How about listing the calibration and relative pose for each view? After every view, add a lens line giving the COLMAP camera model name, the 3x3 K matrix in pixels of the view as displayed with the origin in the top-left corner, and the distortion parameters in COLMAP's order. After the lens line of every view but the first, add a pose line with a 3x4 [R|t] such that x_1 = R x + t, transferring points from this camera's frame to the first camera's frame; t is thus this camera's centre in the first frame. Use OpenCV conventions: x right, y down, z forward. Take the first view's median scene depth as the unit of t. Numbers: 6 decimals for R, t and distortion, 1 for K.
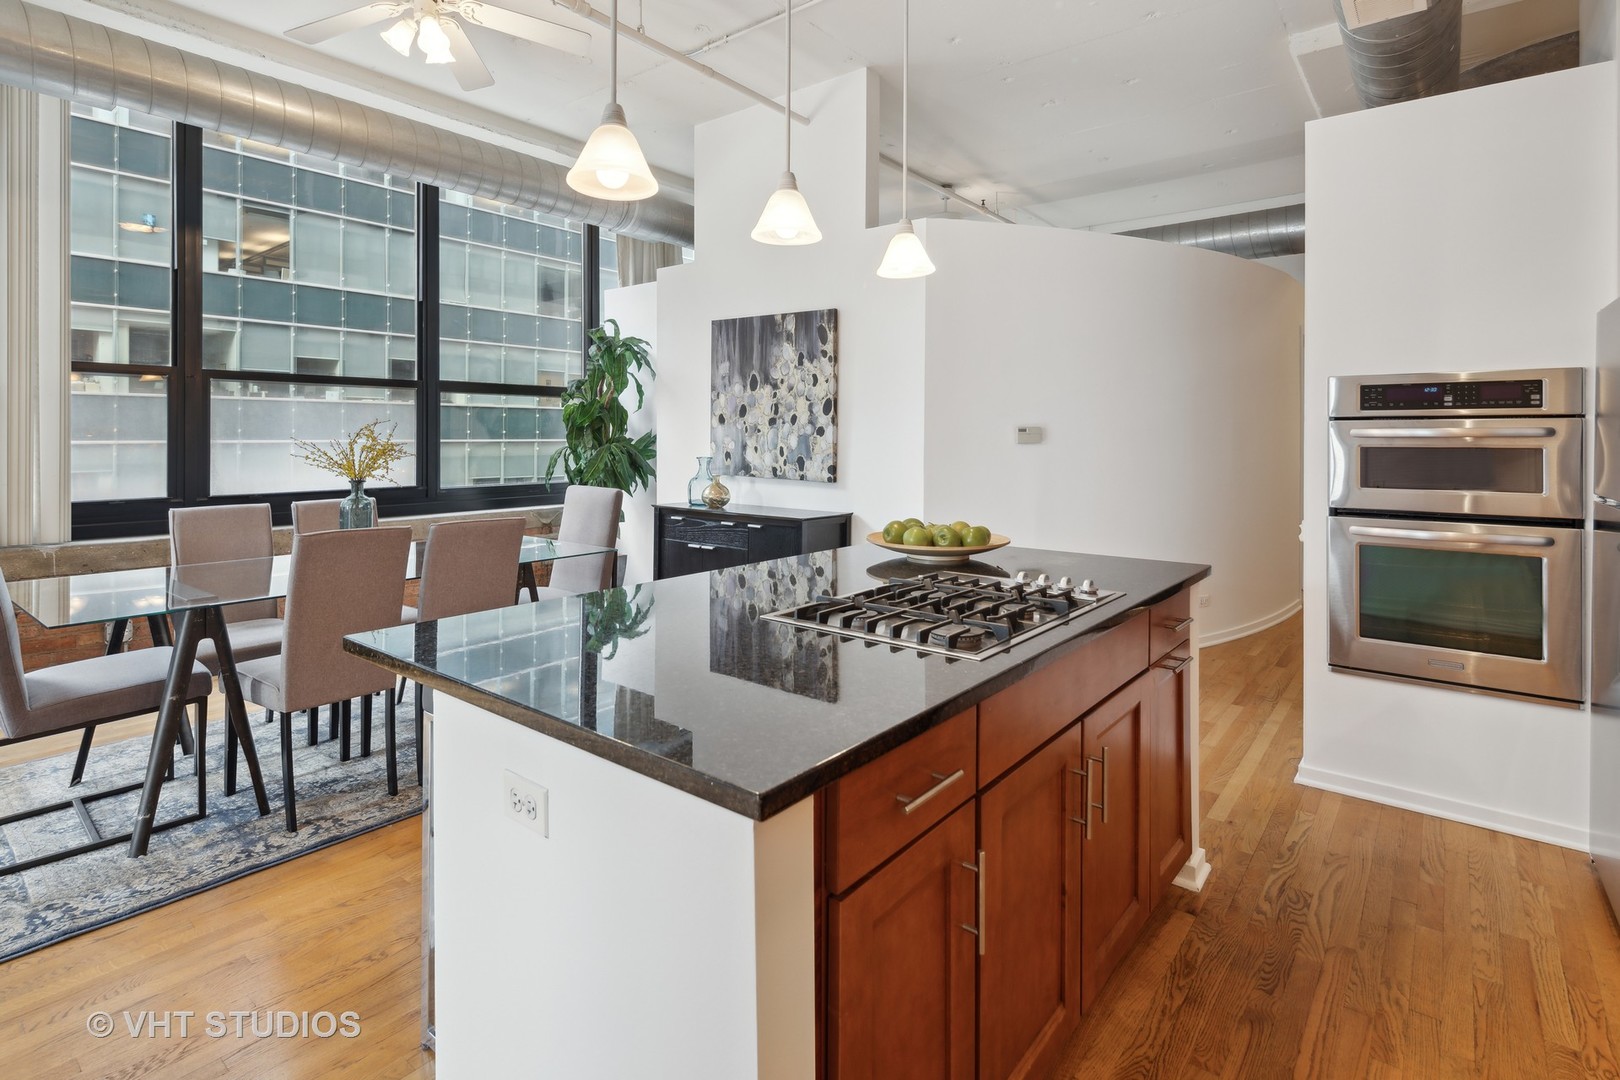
lens RADIAL K [[796.6, 0, 786.2], [0, 796.6, 433.0], [0, 0, 1]] dist [0.016902, -0.005667]
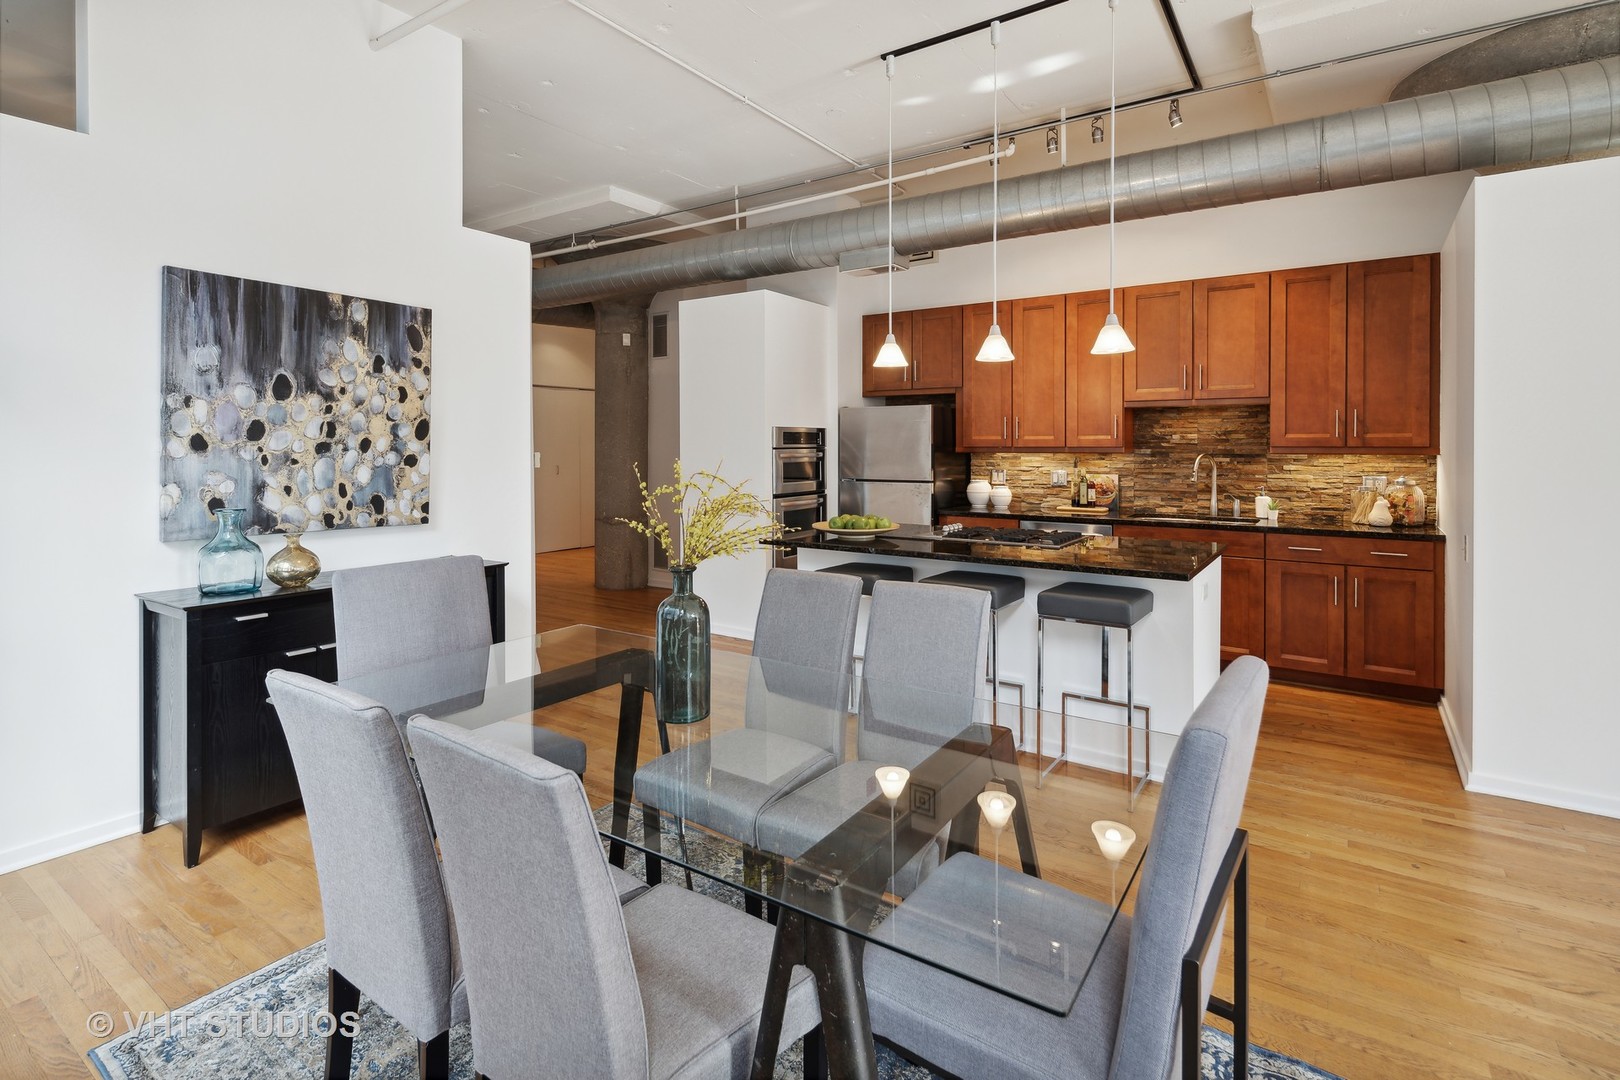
lens RADIAL K [[794.3, 0, 805.6], [0, 794.3, 454.6], [0, 0, 1]] dist [0.005472, -0.001845]
pose [[-0.084407, -0.014476, 0.996326, -0.737796], [0.000849, 0.999893, 0.014600, -0.018292], [-0.996431, 0.002078, -0.084386, 0.647993]]
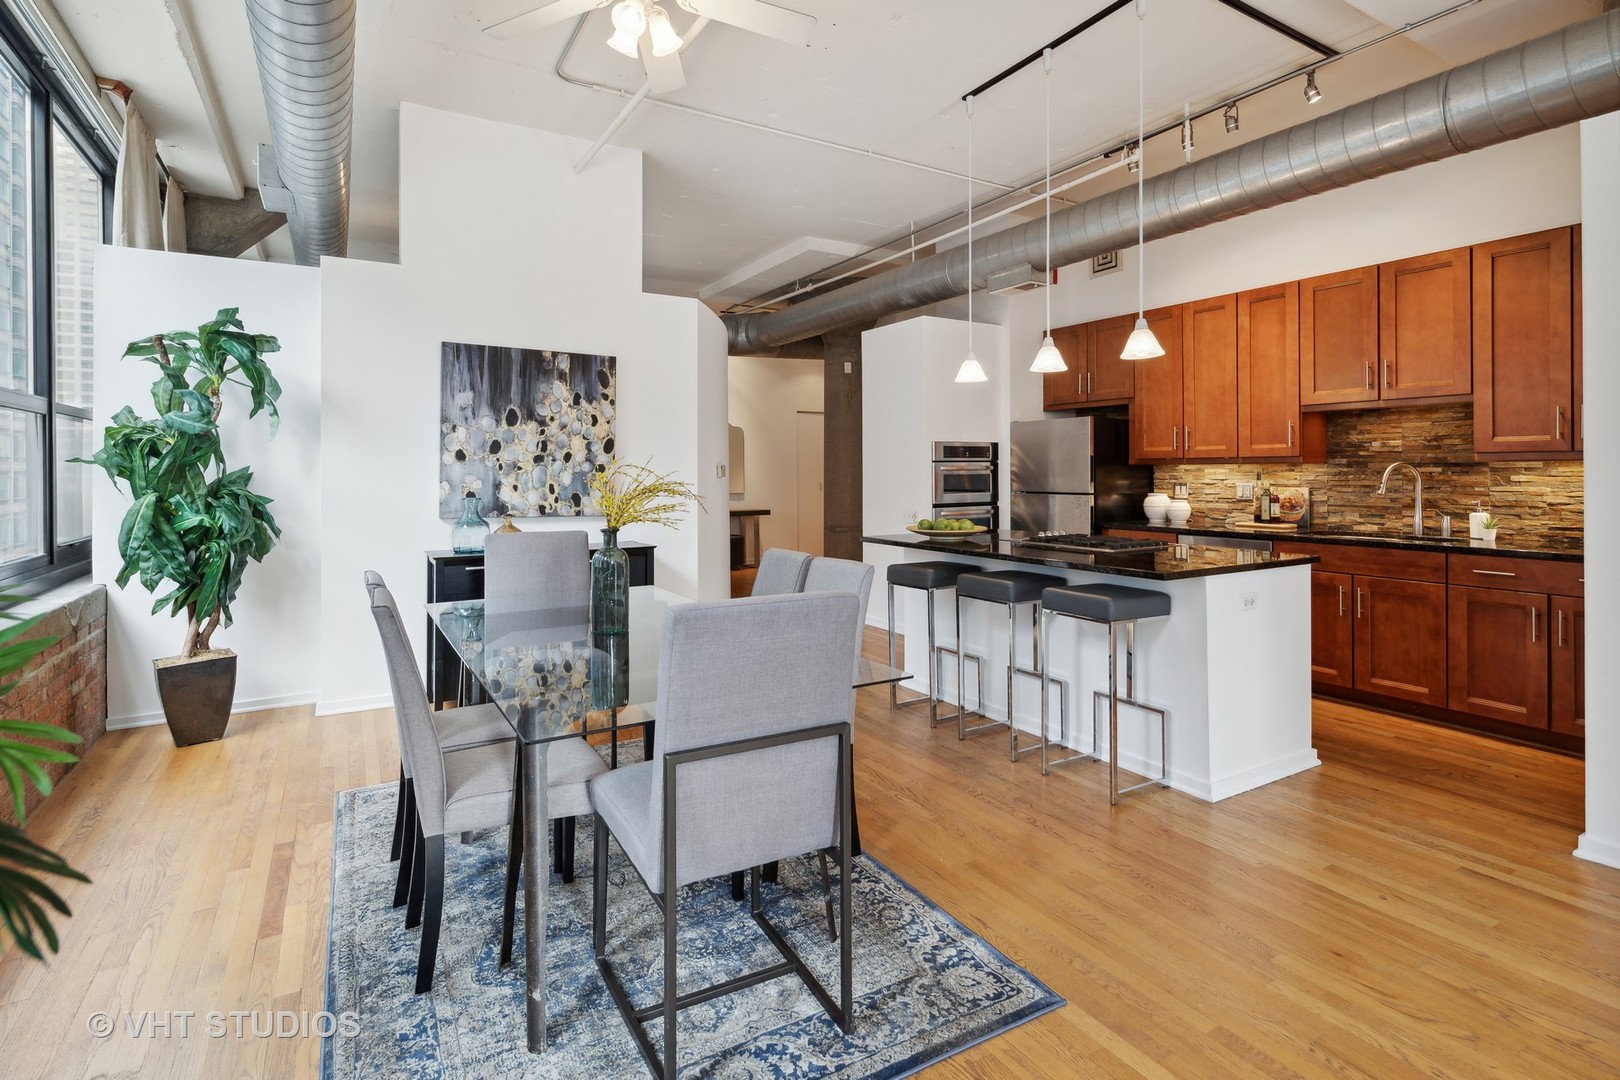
lens RADIAL K [[794.3, 0, 800.5], [0, 794.3, 471.0], [0, 0, 1]] dist [0.005472, -0.001845]
pose [[0.345352, -0.005727, 0.938456, -0.828333], [0.005885, 0.999975, 0.003937, -0.001580], [-0.938455, 0.004164, 0.345378, 0.362066]]
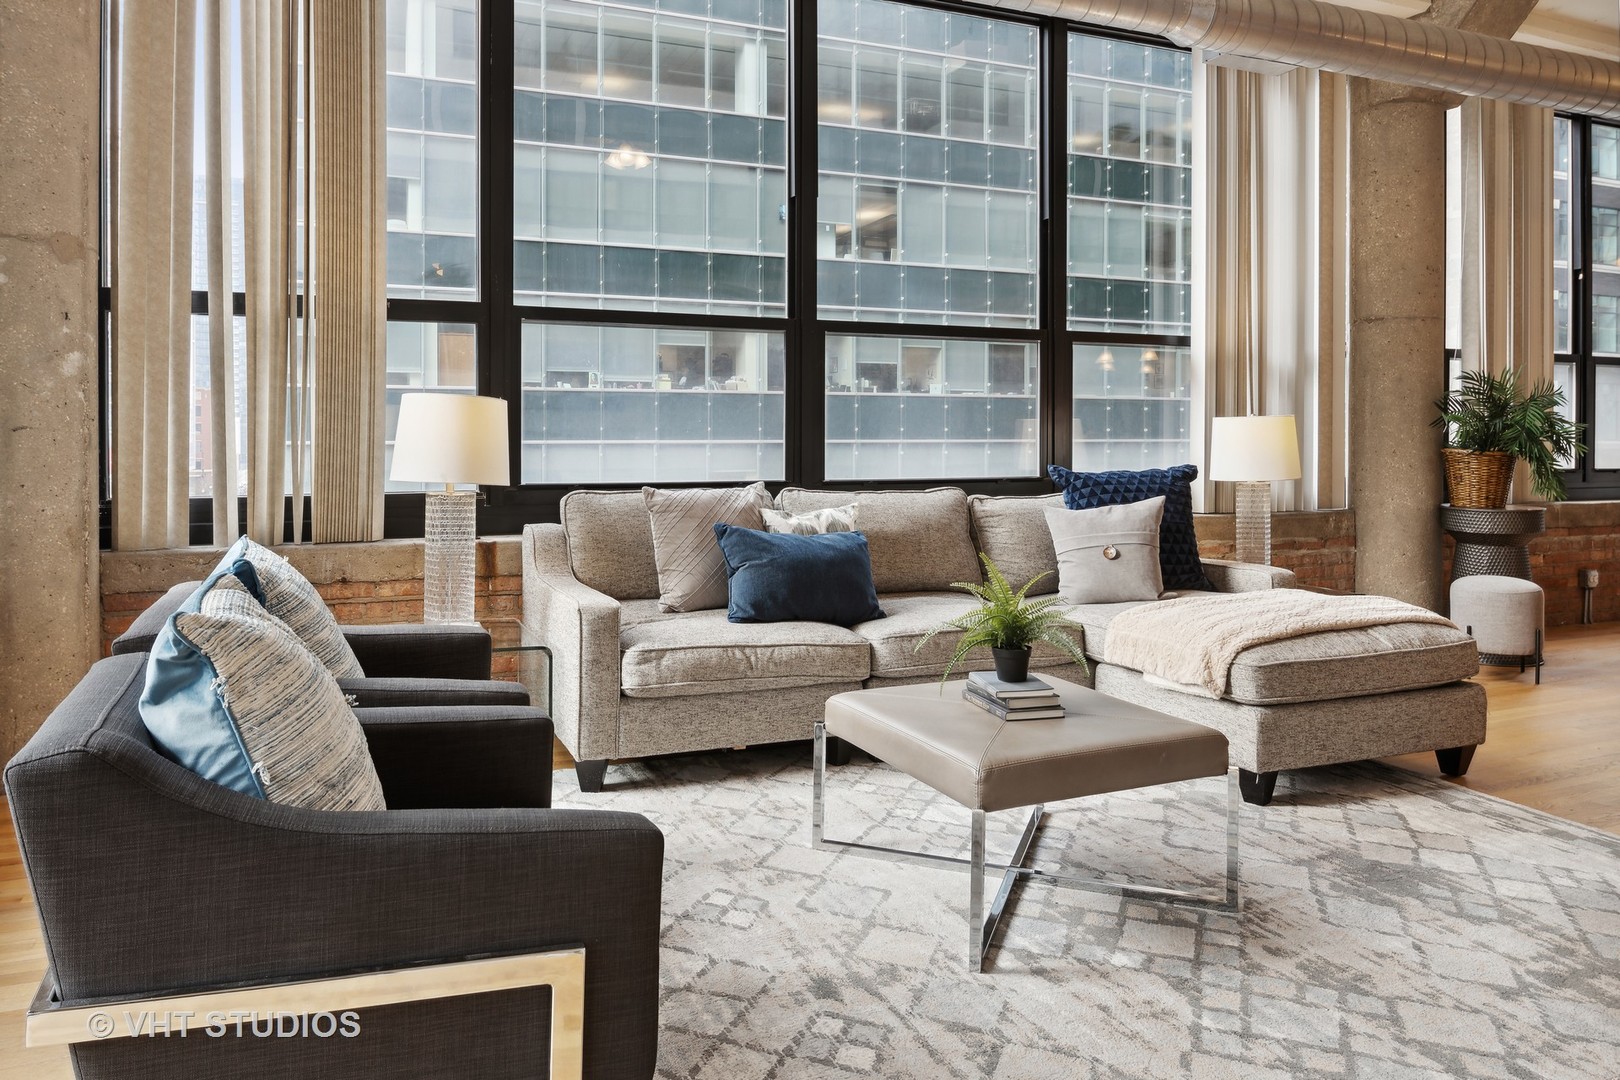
lens RADIAL K [[1113.0, 0, 770.6], [0, 1113.0, 445.2], [0, 0, 1]] dist [-0.000725, -0.012090]
pose [[0.877952, 0.001618, -0.478746, -0.926680], [0.002719, 0.999961, 0.008366, 0.027910], [0.478742, -0.008647, 0.877913, -0.856964]]
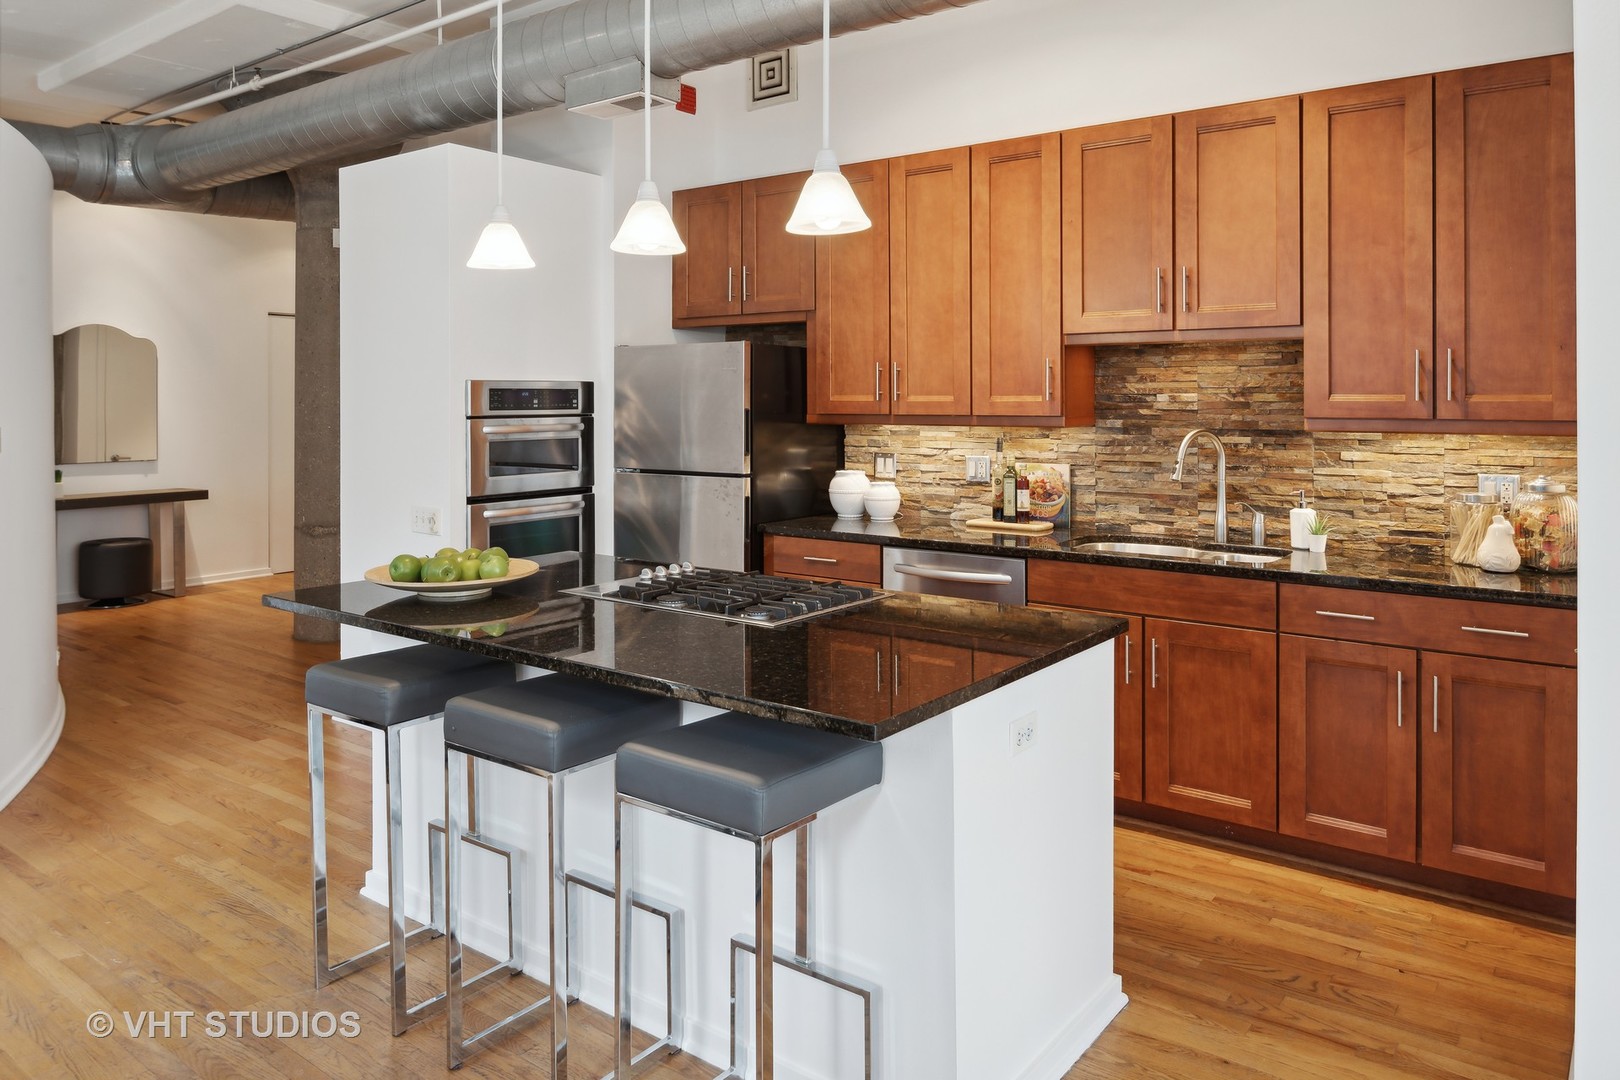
lens RADIAL K [[1119.4, 0, 809.4], [0, 1119.4, 401.7], [0, 0, 1]] dist [-0.002361, -0.005816]
pose [[-0.038007, -0.005618, 0.999262, -0.535684], [0.001287, 0.999983, 0.005671, -0.028829], [-0.999277, 0.001501, -0.037999, 0.346924]]
